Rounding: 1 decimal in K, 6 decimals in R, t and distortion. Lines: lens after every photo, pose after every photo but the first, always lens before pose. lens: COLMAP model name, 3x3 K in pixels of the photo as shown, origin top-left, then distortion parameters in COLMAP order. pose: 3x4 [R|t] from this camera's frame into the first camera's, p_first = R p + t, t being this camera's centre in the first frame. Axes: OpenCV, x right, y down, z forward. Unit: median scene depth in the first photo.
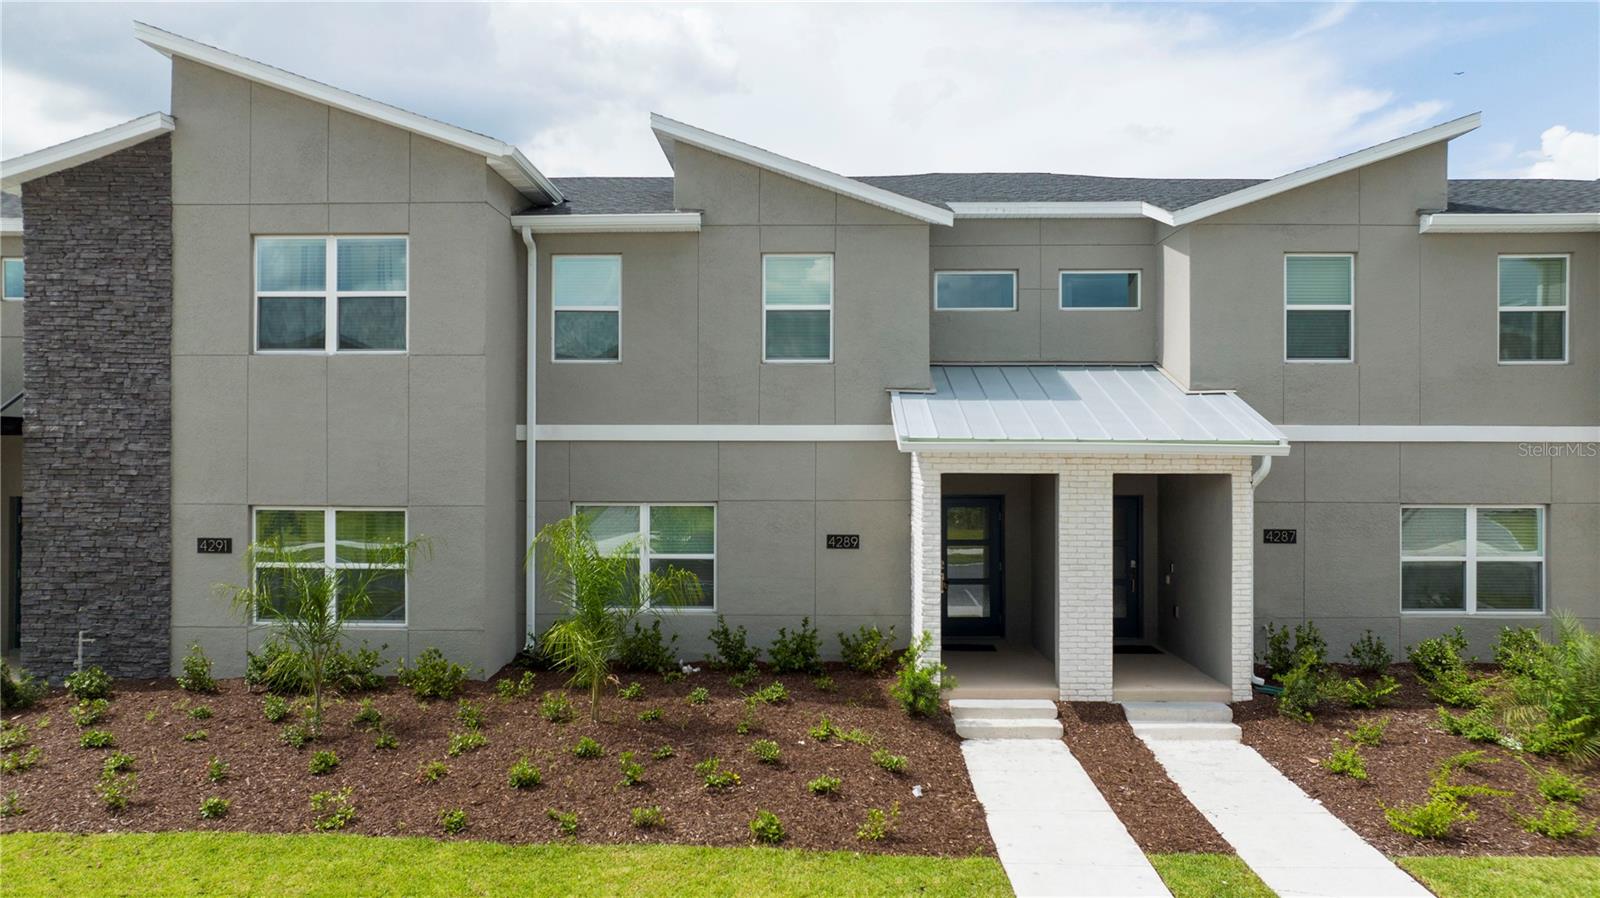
lens RADIAL K [[1117.3, 0, 800.0], [0, 1117.3, 449.0], [0, 0, 1]] dist [-0.002079, 0.002650]
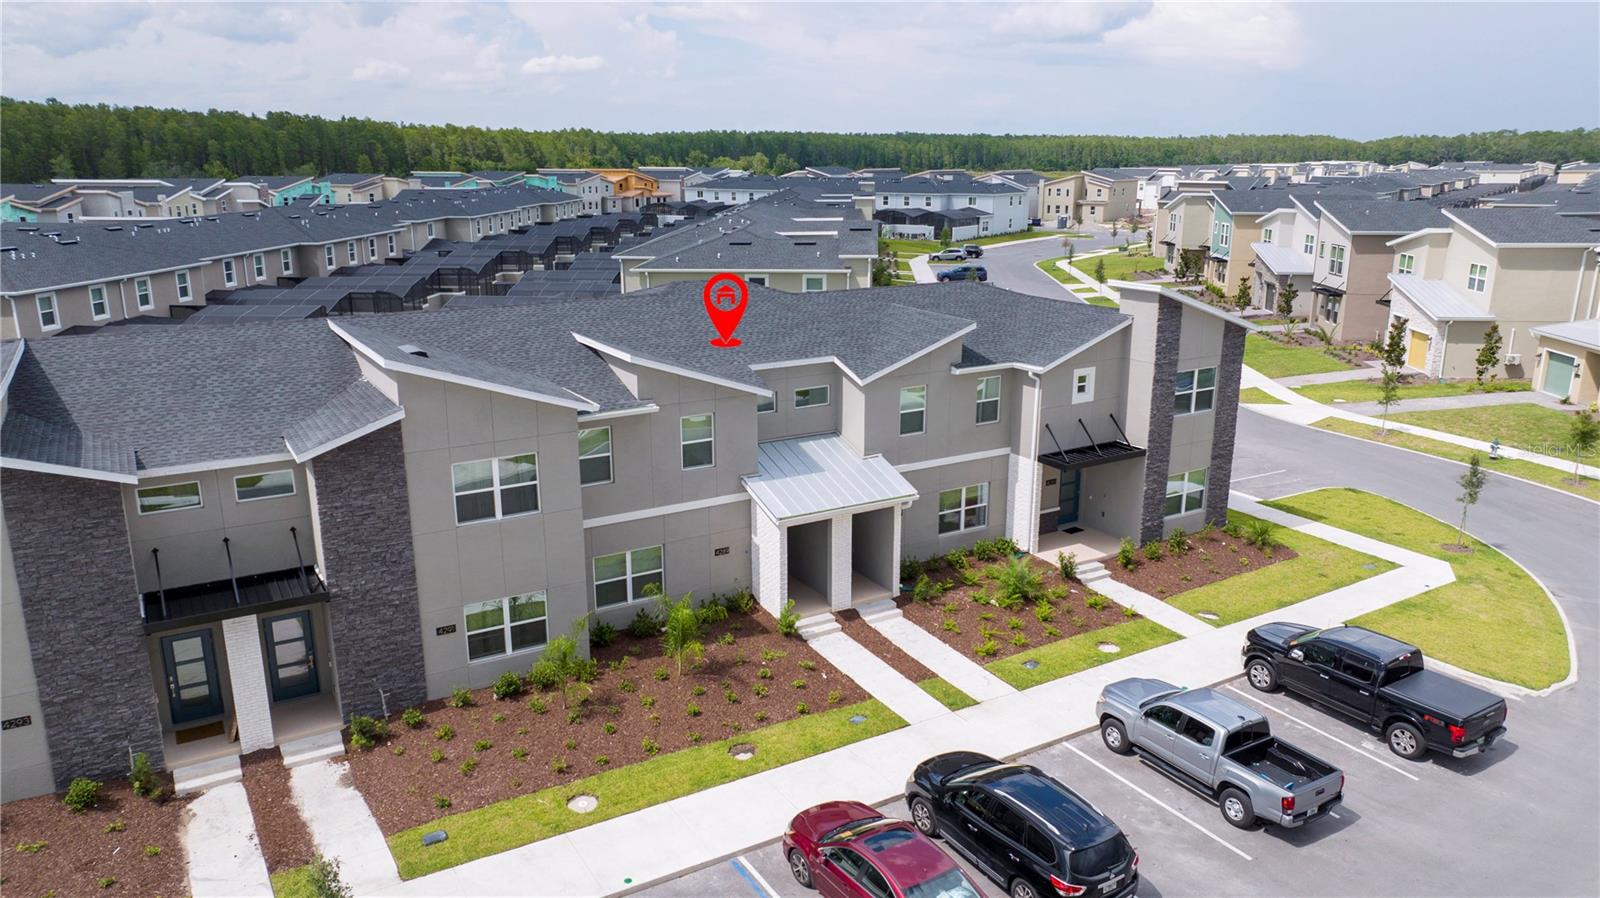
lens RADIAL K [[1117.3, 0, 800.0], [0, 1117.3, 449.0], [0, 0, 1]] dist [-0.002079, 0.002650]
pose [[0.845294, -0.139593, 0.515744, -0.938868], [0.000108, 0.965312, 0.261097, -0.681753], [-0.534301, -0.220648, 0.815988, -0.747159]]
